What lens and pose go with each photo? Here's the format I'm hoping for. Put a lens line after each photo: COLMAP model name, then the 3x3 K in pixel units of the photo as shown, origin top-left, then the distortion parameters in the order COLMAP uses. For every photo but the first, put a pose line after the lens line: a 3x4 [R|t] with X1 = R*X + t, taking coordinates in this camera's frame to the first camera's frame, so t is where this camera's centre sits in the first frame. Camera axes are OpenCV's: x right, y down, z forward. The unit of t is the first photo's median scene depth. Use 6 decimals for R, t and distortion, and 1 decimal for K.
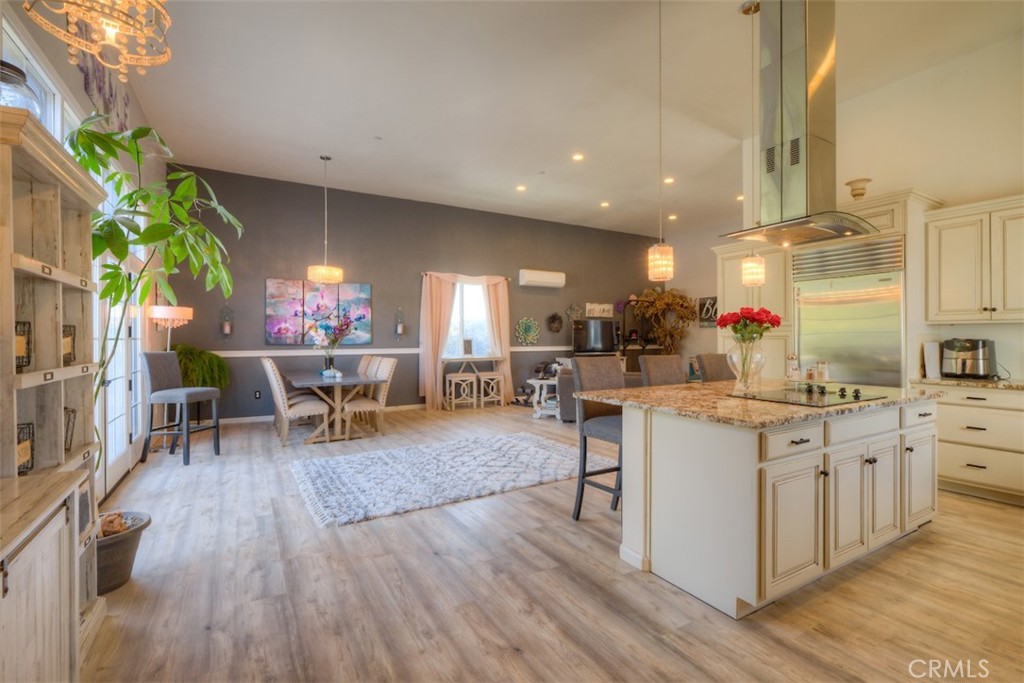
lens RADIAL K [[473.1, 0, 518.6], [0, 473.1, 338.9], [0, 0, 1]] dist [-0.004595, 0.003536]
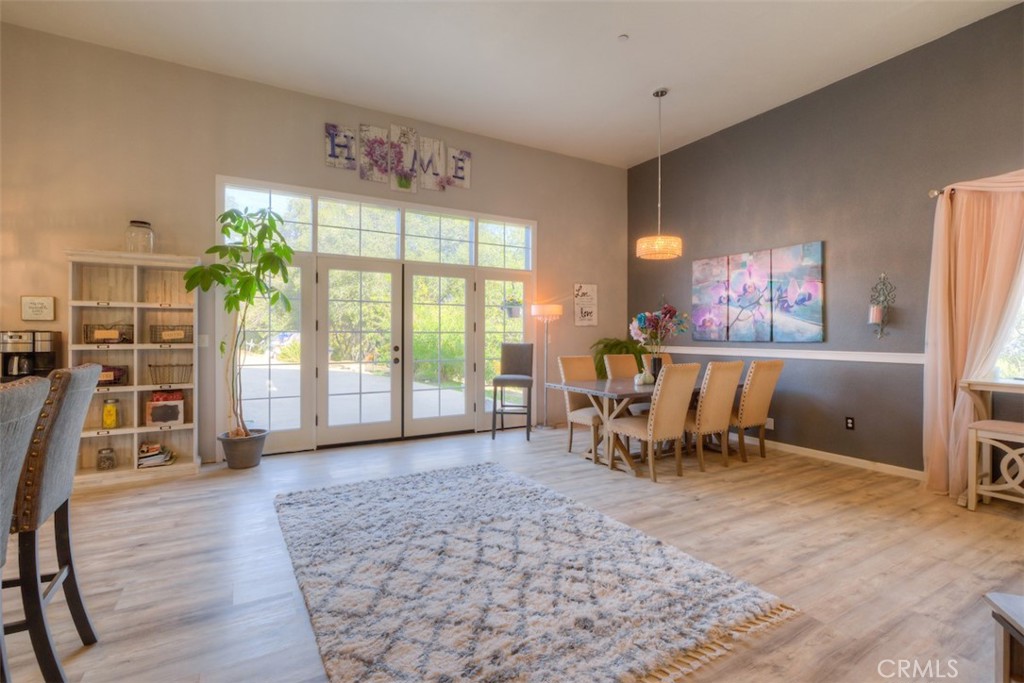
lens RADIAL K [[473.1, 0, 513.5], [0, 473.1, 335.0], [0, 0, 1]] dist [-0.004595, 0.003536]
pose [[-0.010673, 0.003790, -0.999936, 0.502499], [-0.004118, 0.999984, 0.003834, 0.001958], [0.999935, 0.004159, -0.010657, 1.113225]]
